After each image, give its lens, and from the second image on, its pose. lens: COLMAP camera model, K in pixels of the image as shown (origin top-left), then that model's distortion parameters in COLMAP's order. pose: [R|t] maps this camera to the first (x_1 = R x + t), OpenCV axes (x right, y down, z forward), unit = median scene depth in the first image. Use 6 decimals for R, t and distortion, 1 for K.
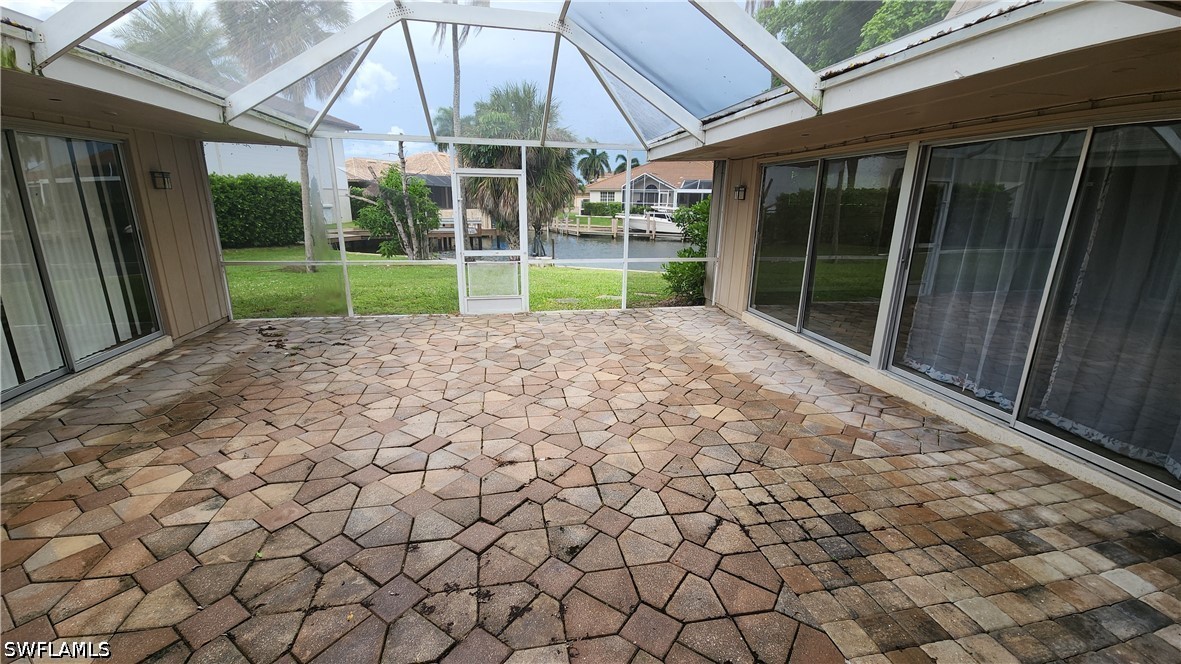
lens RADIAL K [[483.9, 0, 594.9], [0, 483.9, 327.4], [0, 0, 1]] dist [-0.002475, -0.001071]
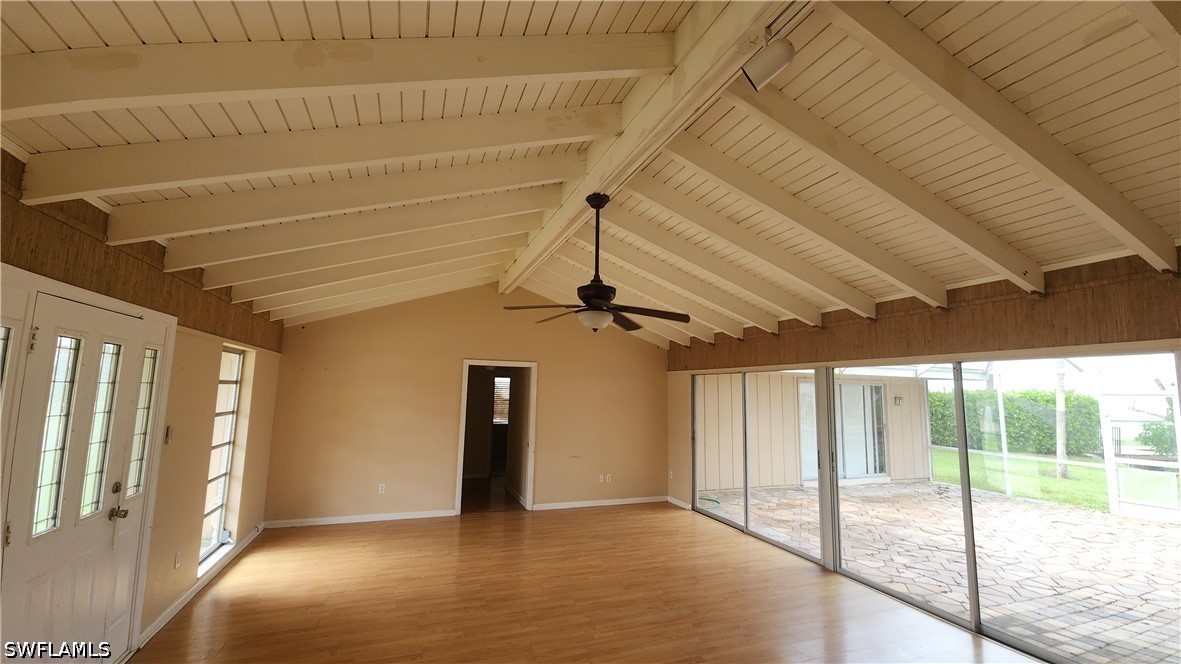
lens RADIAL K [[483.9, 0, 594.3], [0, 483.9, 334.0], [0, 0, 1]] dist [-0.002475, -0.001071]
pose [[0.164964, -0.133829, -0.977178, 1.243696], [-0.268930, 0.947108, -0.175111, 0.180490], [0.948927, 0.291680, 0.120248, -0.746300]]
